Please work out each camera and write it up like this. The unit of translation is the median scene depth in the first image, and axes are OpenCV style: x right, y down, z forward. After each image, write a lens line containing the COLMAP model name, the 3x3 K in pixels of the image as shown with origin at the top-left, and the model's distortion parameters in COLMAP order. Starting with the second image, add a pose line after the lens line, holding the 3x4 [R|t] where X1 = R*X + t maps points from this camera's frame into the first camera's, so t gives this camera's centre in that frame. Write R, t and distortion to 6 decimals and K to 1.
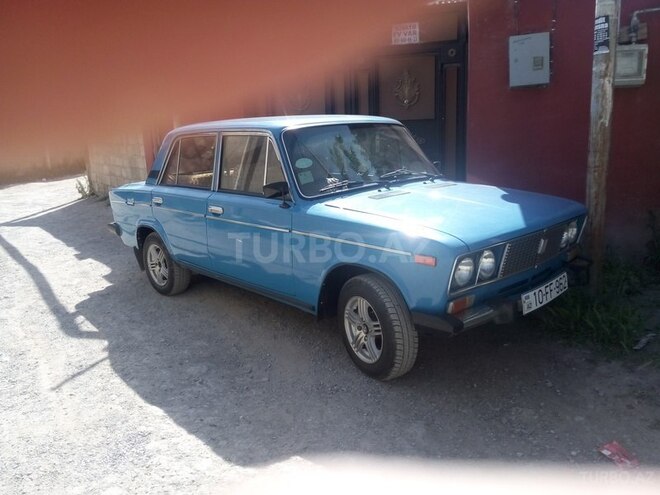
lens RADIAL K [[548.8, 0, 325.8], [0, 548.8, 234.4], [0, 0, 1]] dist [0.074594, -0.120259]
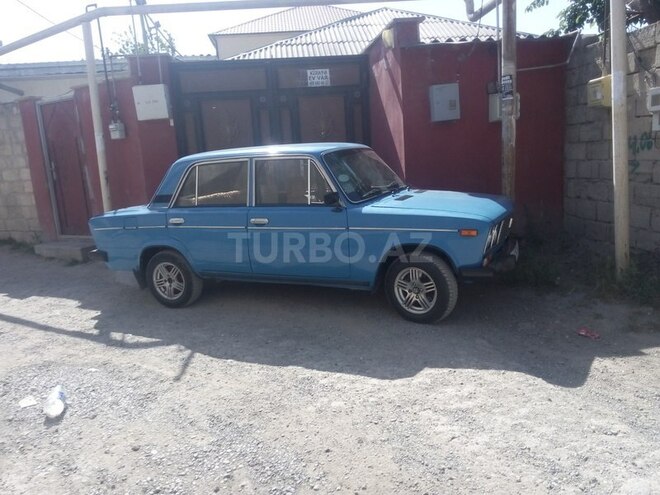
lens RADIAL K [[563.6, 0, 330.0], [0, 563.6, 247.5], [0, 0, 1]] dist [0.044598, -0.000722]
pose [[0.918432, -0.086393, 0.386031, -0.593936], [0.102106, 0.994565, -0.020345, 0.060337], [-0.382175, 0.058101, 0.922262, -0.227656]]
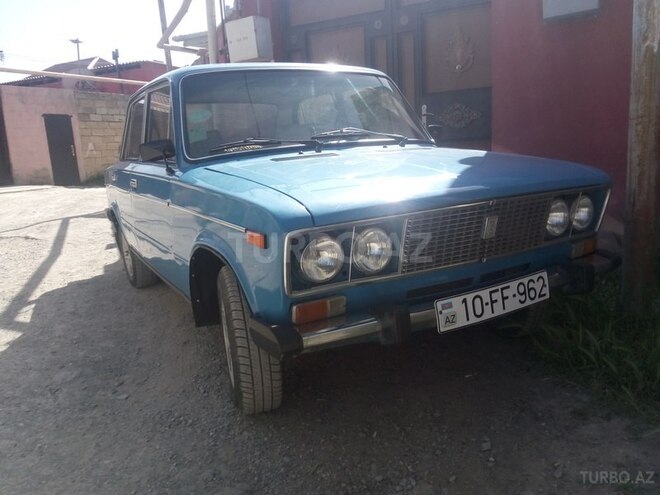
lens RADIAL K [[537.0, 0, 355.9], [0, 537.0, 254.4], [0, 0, 1]] dist [0.076085, -0.108901]
pose [[0.972342, 0.031676, -0.231403, 0.332506], [-0.026898, 0.999355, 0.023775, 0.035741], [0.232007, -0.016893, 0.972567, 0.311457]]
